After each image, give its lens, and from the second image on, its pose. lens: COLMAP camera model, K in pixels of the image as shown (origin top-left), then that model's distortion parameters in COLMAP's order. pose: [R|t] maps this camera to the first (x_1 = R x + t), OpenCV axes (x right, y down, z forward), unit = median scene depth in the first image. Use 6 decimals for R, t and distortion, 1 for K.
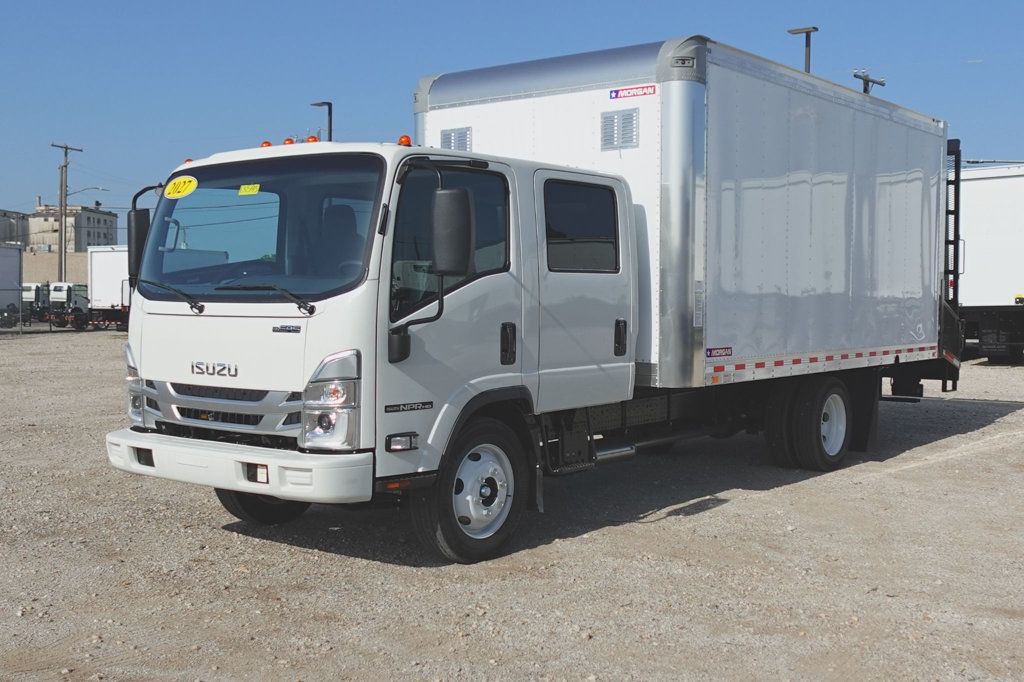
lens RADIAL K [[1170.3, 0, 512.0], [0, 1170.3, 341.0], [0, 0, 1]] dist [0.006442, -0.002911]
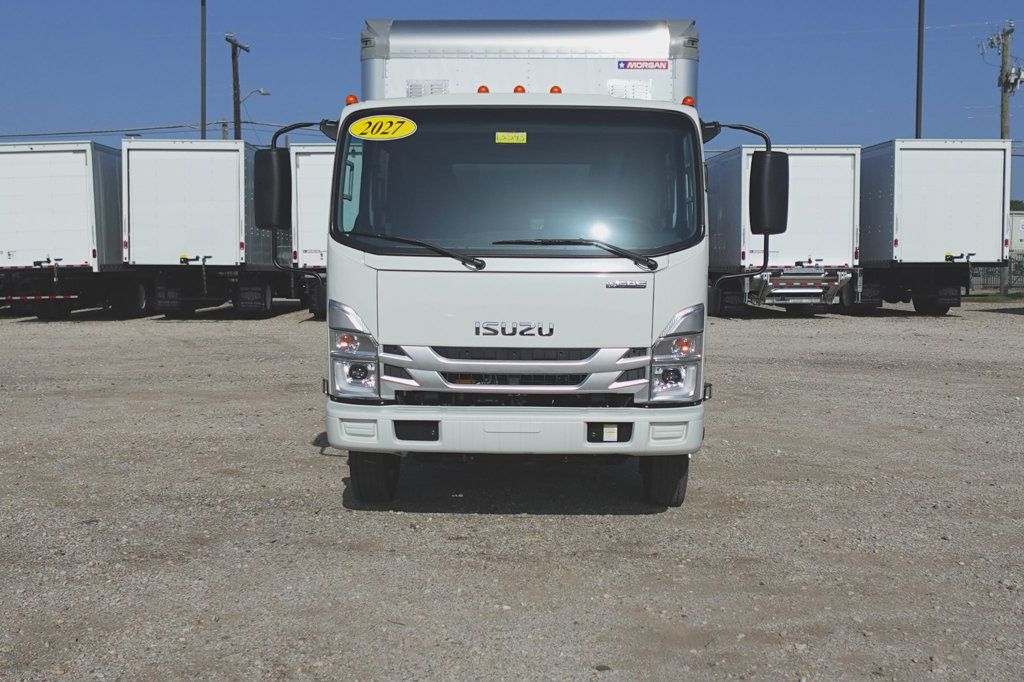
lens RADIAL K [[1170.3, 0, 512.0], [0, 1170.3, 341.0], [0, 0, 1]] dist [0.006442, -0.002911]
pose [[0.807482, -0.037789, 0.588680, -0.785949], [0.018695, 0.999084, 0.038491, -0.002415], [-0.589596, -0.020075, 0.807449, 0.238119]]
